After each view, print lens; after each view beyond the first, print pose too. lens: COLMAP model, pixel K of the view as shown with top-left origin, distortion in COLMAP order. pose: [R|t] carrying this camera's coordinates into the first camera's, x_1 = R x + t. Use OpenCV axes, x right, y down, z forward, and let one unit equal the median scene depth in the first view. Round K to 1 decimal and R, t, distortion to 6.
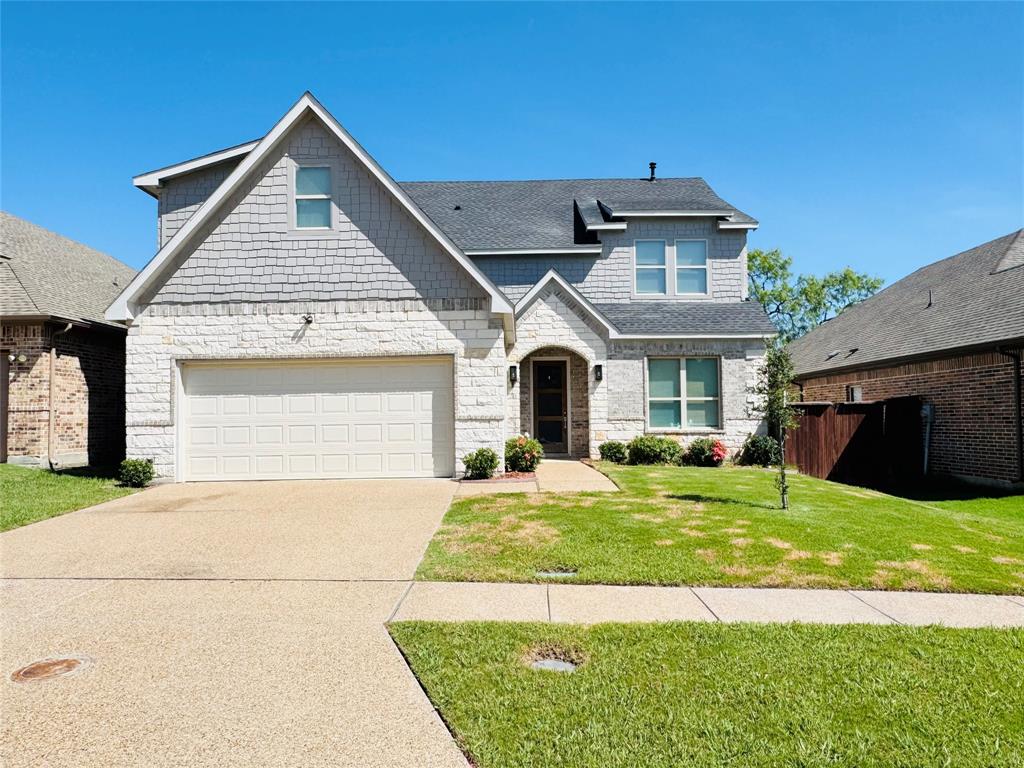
lens RADIAL K [[731.7, 0, 512.4], [0, 731.7, 381.2], [0, 0, 1]] dist [0.031179, -0.028896]
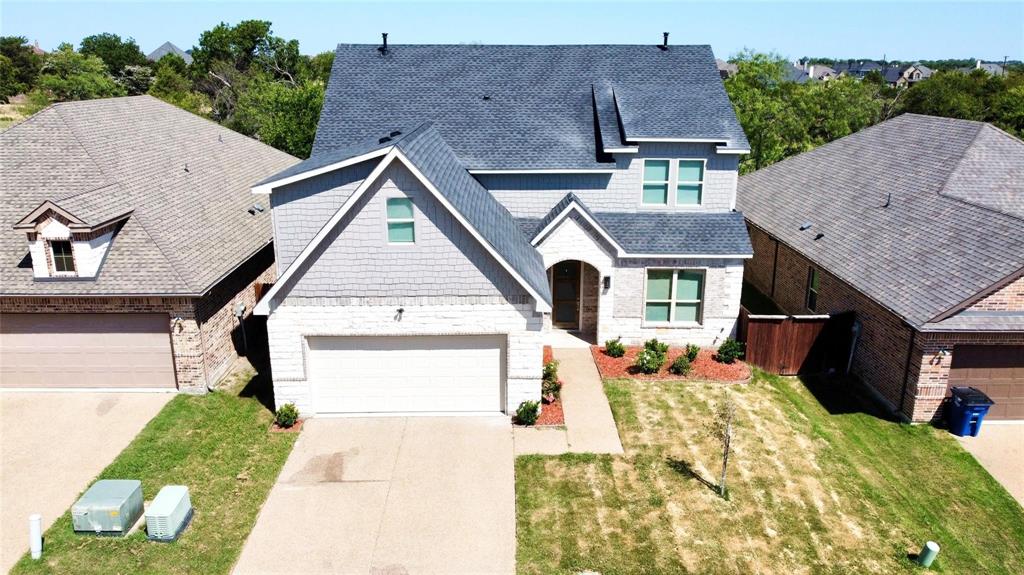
lens RADIAL K [[787.3, 0, 512.3], [0, 787.3, 291.9], [0, 0, 1]] dist [0.035799, -0.004489]
pose [[0.999625, 0.007318, 0.026375, -0.084424], [-0.015769, 0.941600, 0.336364, -0.467164], [-0.022373, -0.336654, 0.941363, -0.281887]]
